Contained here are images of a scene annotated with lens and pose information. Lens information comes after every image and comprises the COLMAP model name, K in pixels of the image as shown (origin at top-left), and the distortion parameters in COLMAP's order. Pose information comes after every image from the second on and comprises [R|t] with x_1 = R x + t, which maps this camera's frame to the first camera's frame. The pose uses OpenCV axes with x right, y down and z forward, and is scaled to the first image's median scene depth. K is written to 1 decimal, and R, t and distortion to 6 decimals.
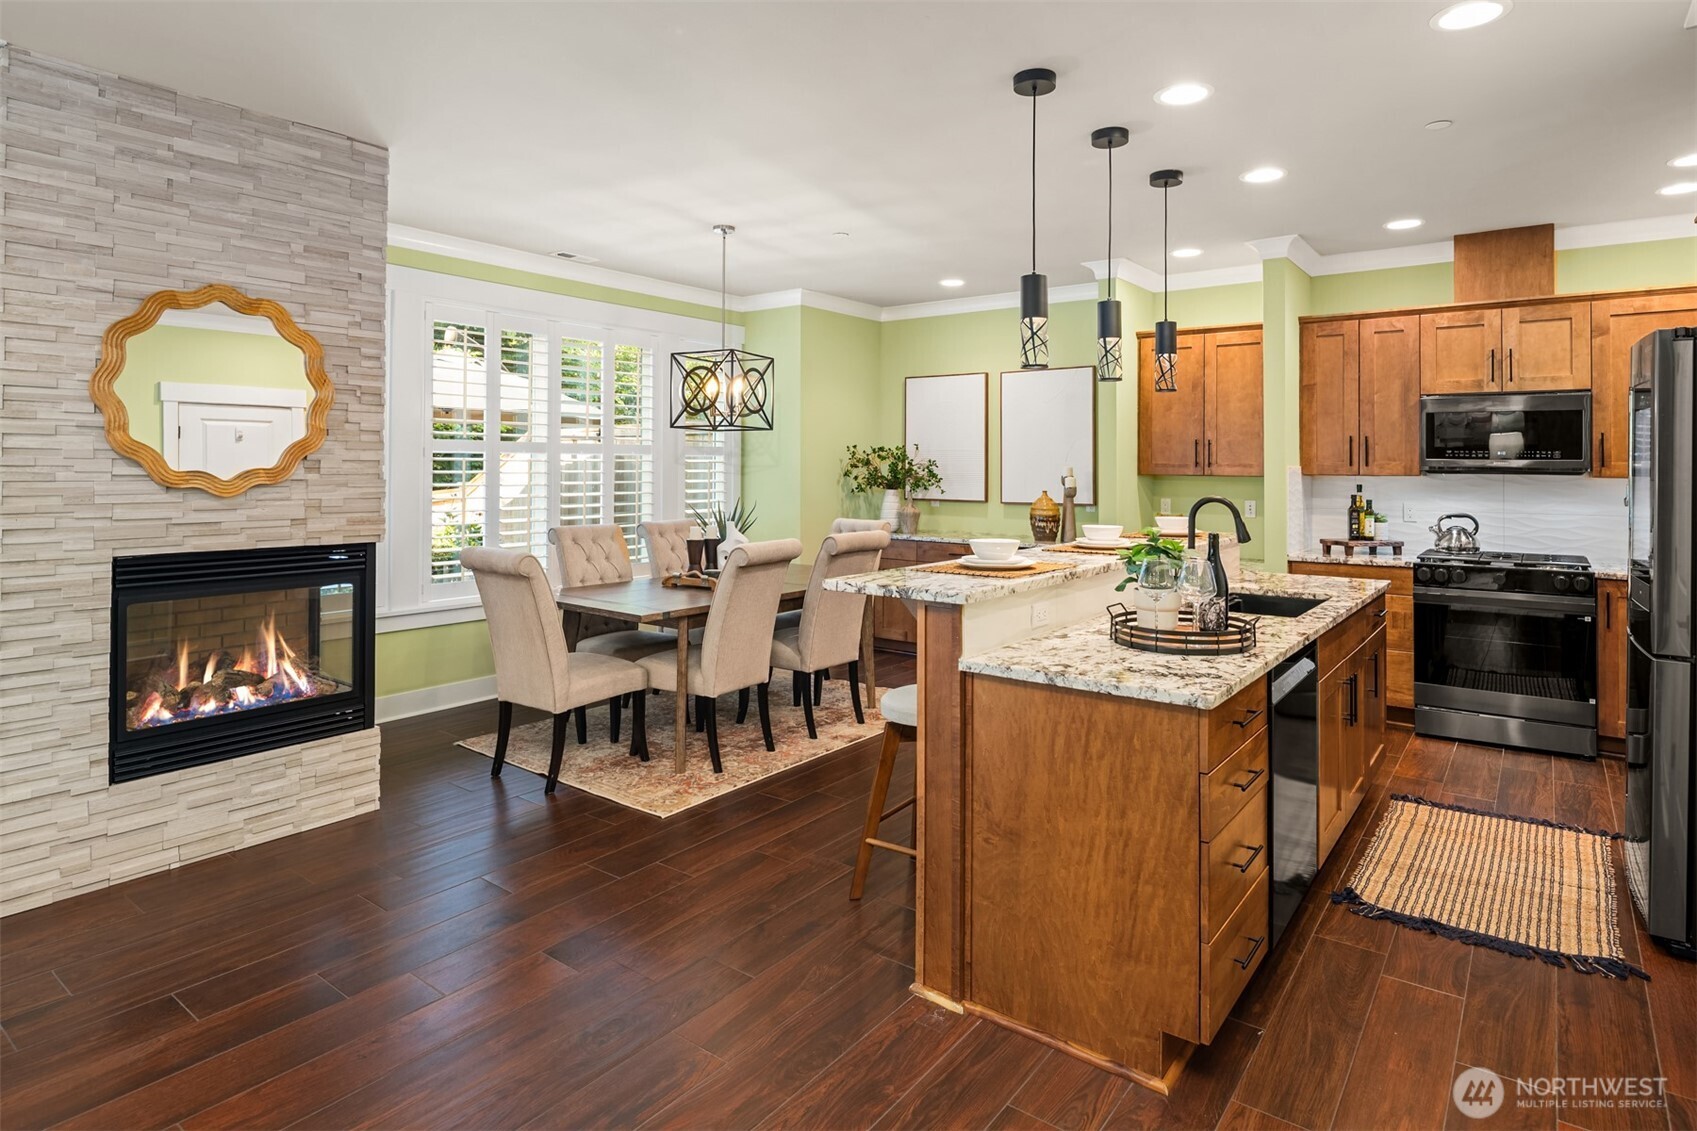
lens RADIAL K [[929.5, 0, 849.3], [0, 929.5, 451.9], [0, 0, 1]] dist [-0.005593, -0.001990]
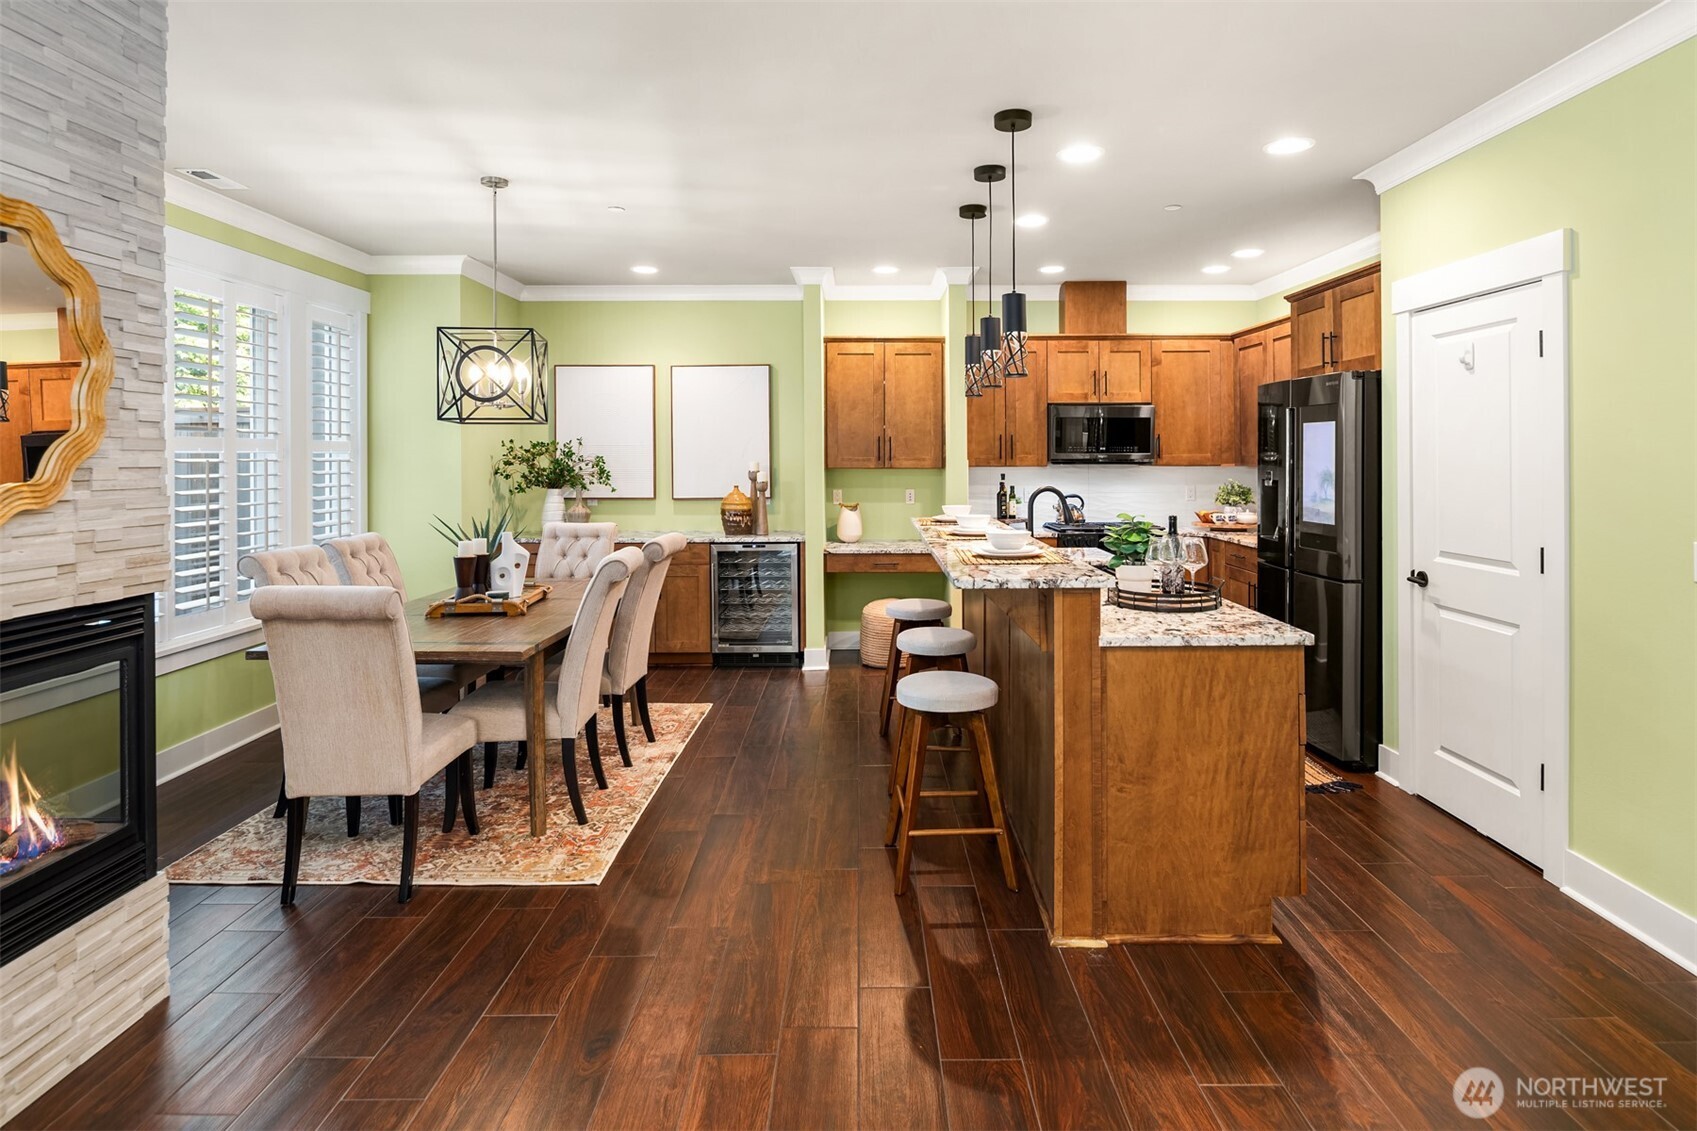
lens RADIAL K [[929.5, 0, 868.4], [0, 929.5, 453.5], [0, 0, 1]] dist [-0.005593, -0.001990]
pose [[0.793447, -0.006145, 0.608608, -0.382321], [-0.000496, 0.999942, 0.010743, -0.005742], [-0.608639, -0.008826, 0.793398, 0.133520]]
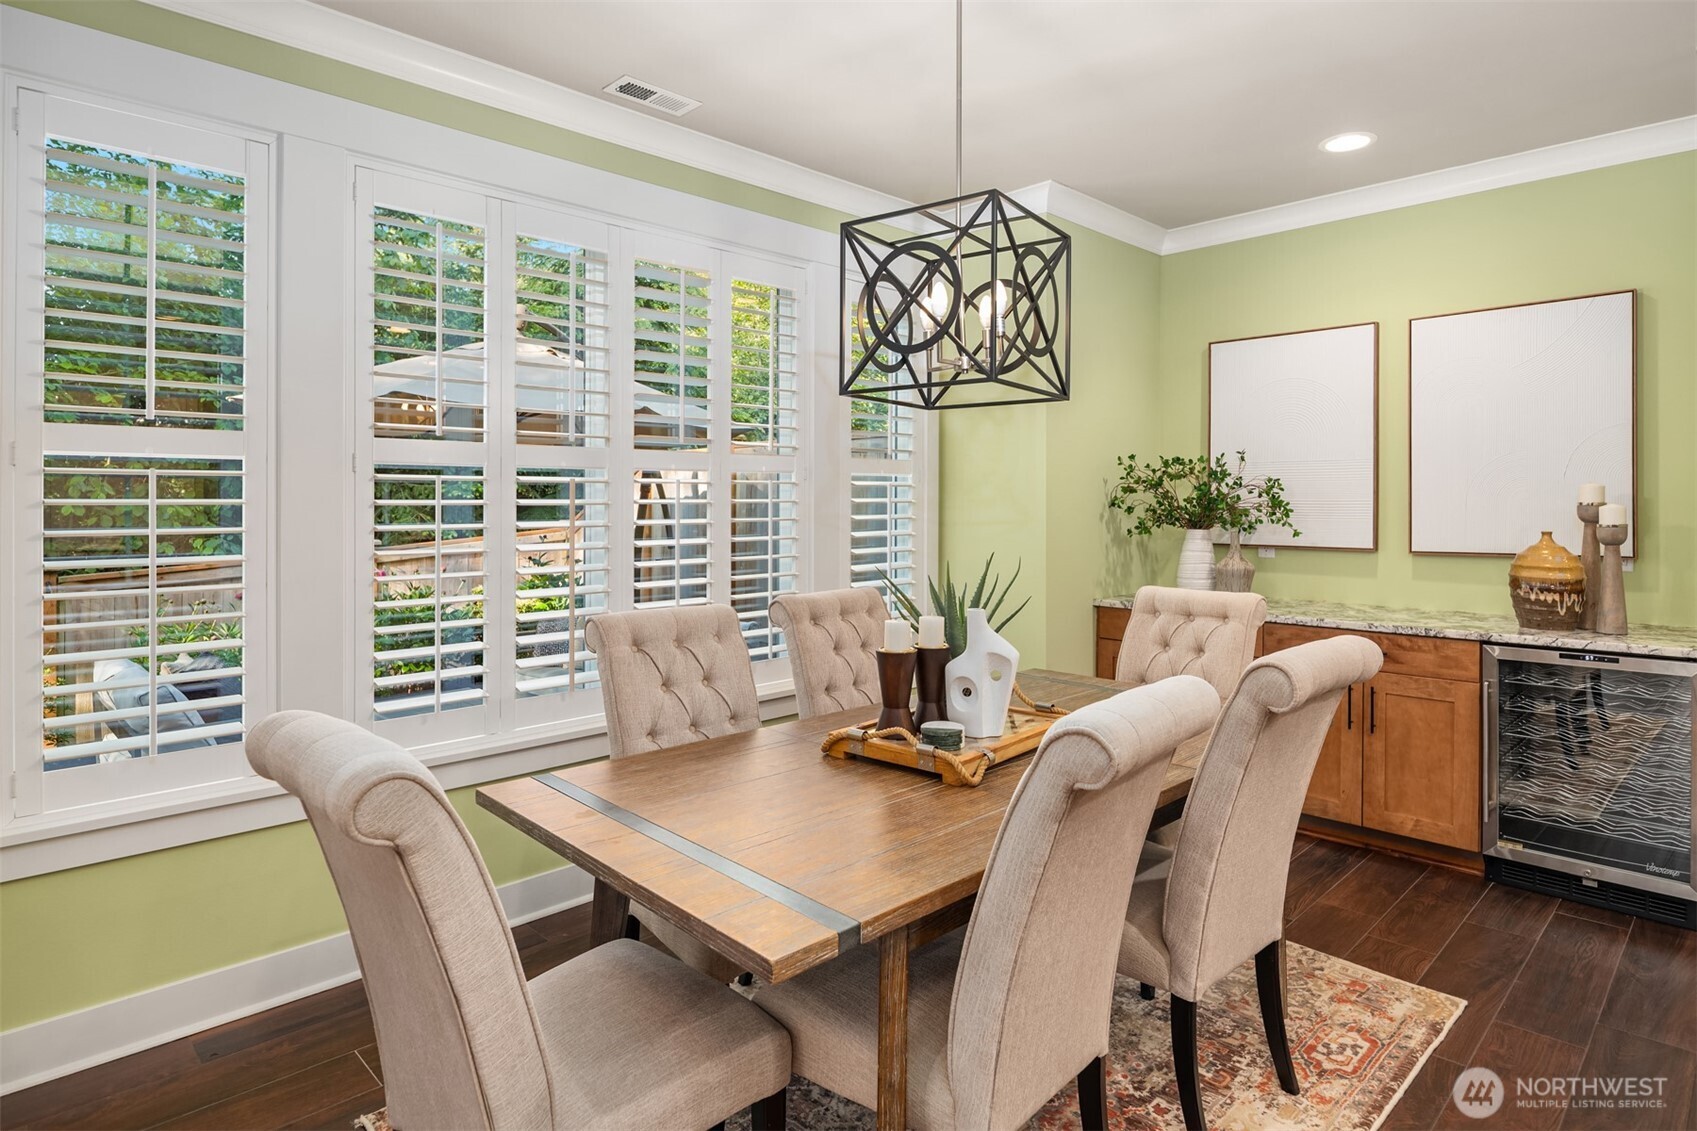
lens RADIAL K [[929.5, 0, 844.8], [0, 929.5, 507.4], [0, 0, 1]] dist [-0.005593, -0.001990]
pose [[0.987859, -0.007157, -0.155188, -0.120742], [0.010606, 0.999715, 0.021404, 0.017220], [0.154991, -0.022790, 0.987653, 0.564188]]
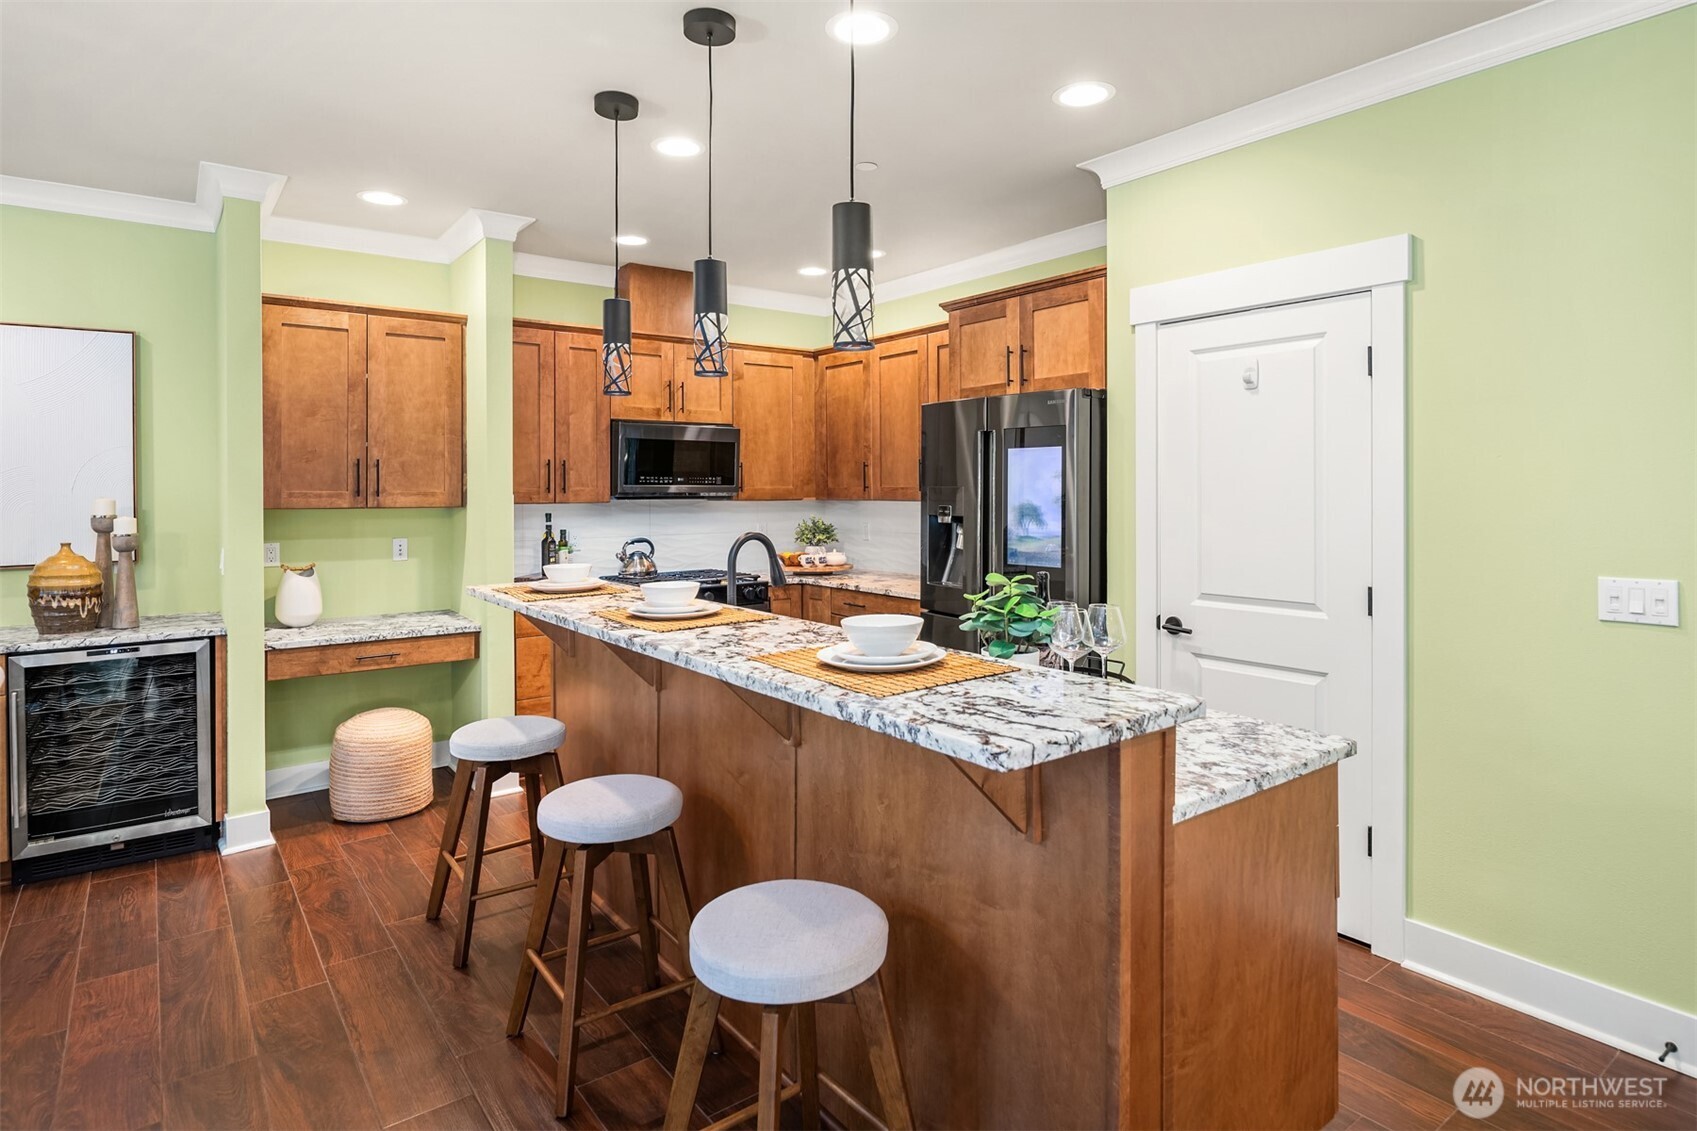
lens RADIAL K [[929.5, 0, 881.1], [0, 929.5, 482.4], [0, 0, 1]] dist [-0.005593, -0.001990]
pose [[0.255543, 0.000120, 0.966798, -0.261557], [-0.006616, 0.999977, 0.001625, 0.001453], [-0.966775, -0.006812, 0.255538, 0.498528]]
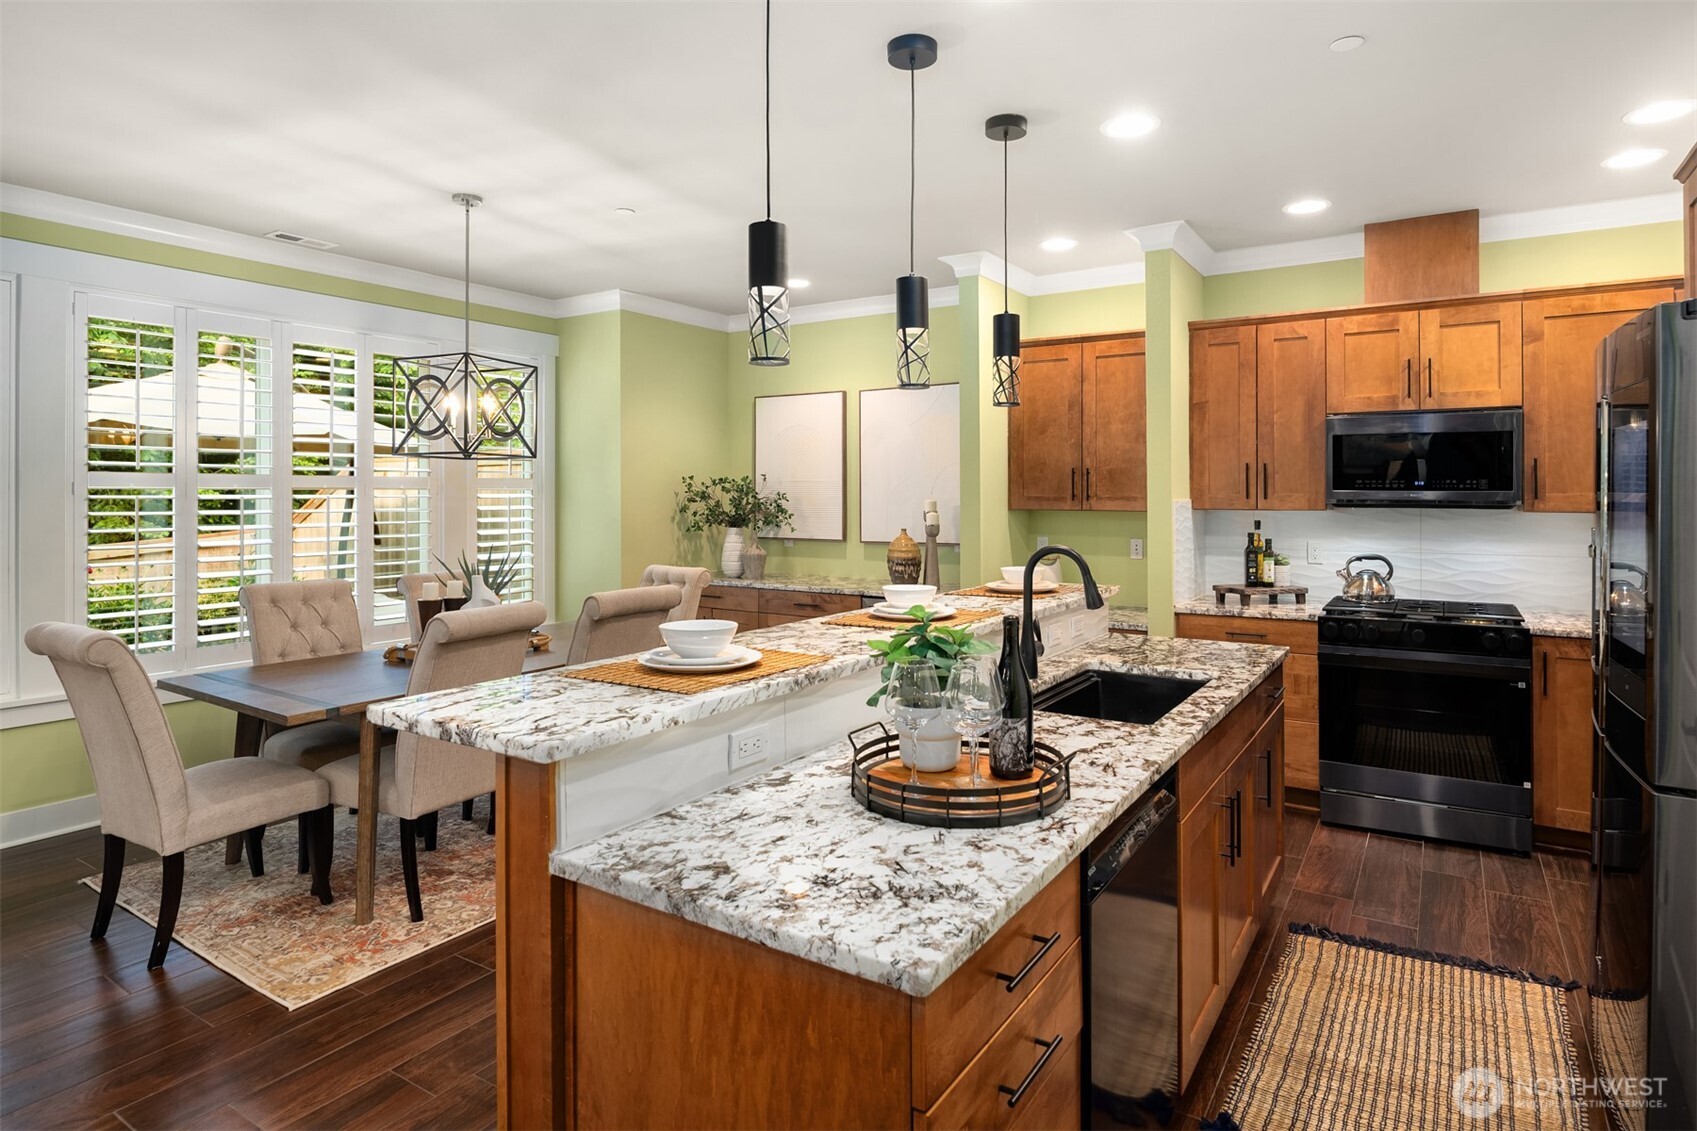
lens RADIAL K [[929.5, 0, 850.4], [0, 929.5, 488.1], [0, 0, 1]] dist [-0.005593, -0.001990]
pose [[0.997132, -0.005525, 0.075476, 0.126469], [0.004921, 0.999954, 0.008195, -0.003406], [-0.075518, -0.007800, 0.997114, 0.200847]]
